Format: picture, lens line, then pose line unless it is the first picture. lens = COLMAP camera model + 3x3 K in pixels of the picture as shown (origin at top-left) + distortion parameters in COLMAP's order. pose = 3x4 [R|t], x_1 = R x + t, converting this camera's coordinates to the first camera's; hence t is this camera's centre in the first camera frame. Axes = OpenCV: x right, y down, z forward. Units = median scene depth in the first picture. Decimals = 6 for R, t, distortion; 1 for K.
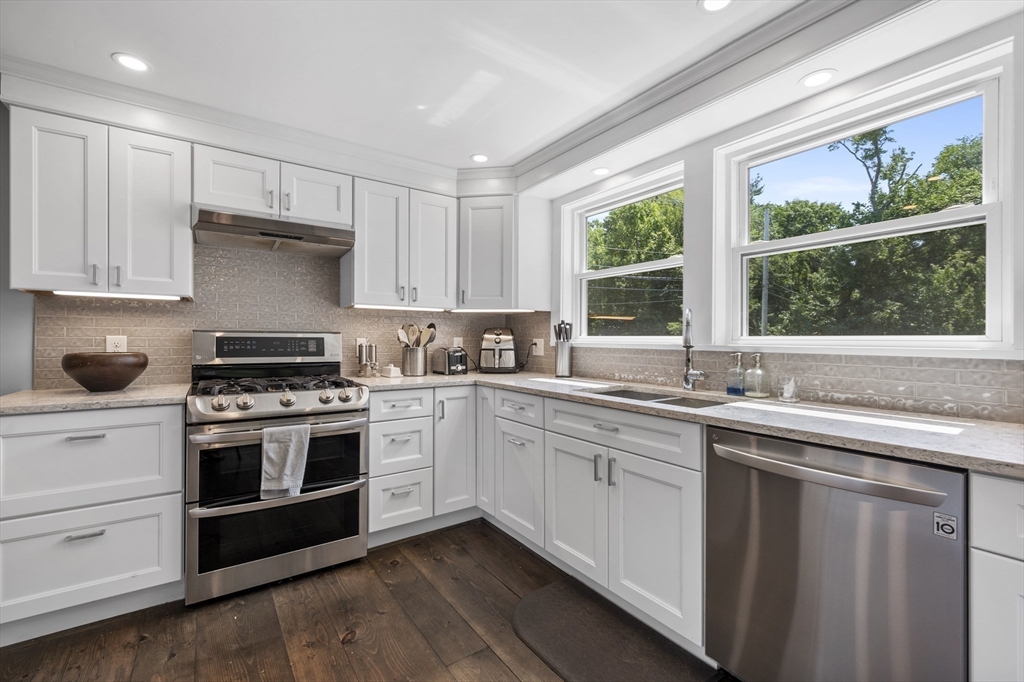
lens RADIAL K [[428.6, 0, 507.7], [0, 428.6, 339.1], [0, 0, 1]] dist [-0.002330, 0.000068]
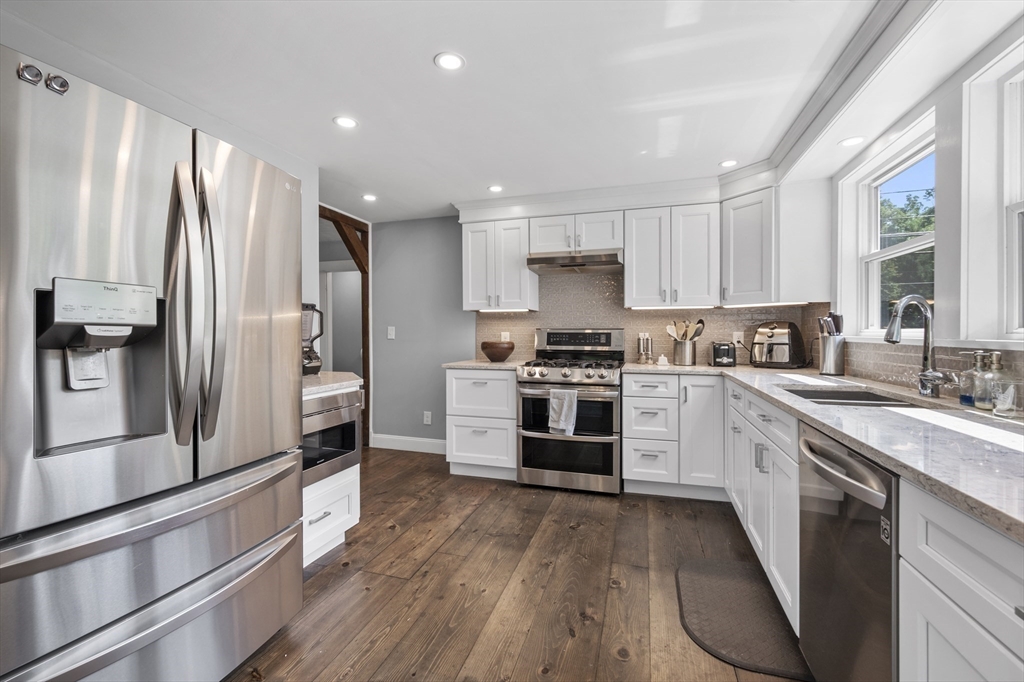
lens RADIAL K [[428.6, 0, 518.4], [0, 428.6, 337.8], [0, 0, 1]] dist [-0.002330, 0.000068]
pose [[0.623817, 0.004352, -0.781558, 0.519341], [0.002838, 0.999965, 0.007833, 0.001611], [0.781565, -0.007105, 0.623783, -0.088259]]
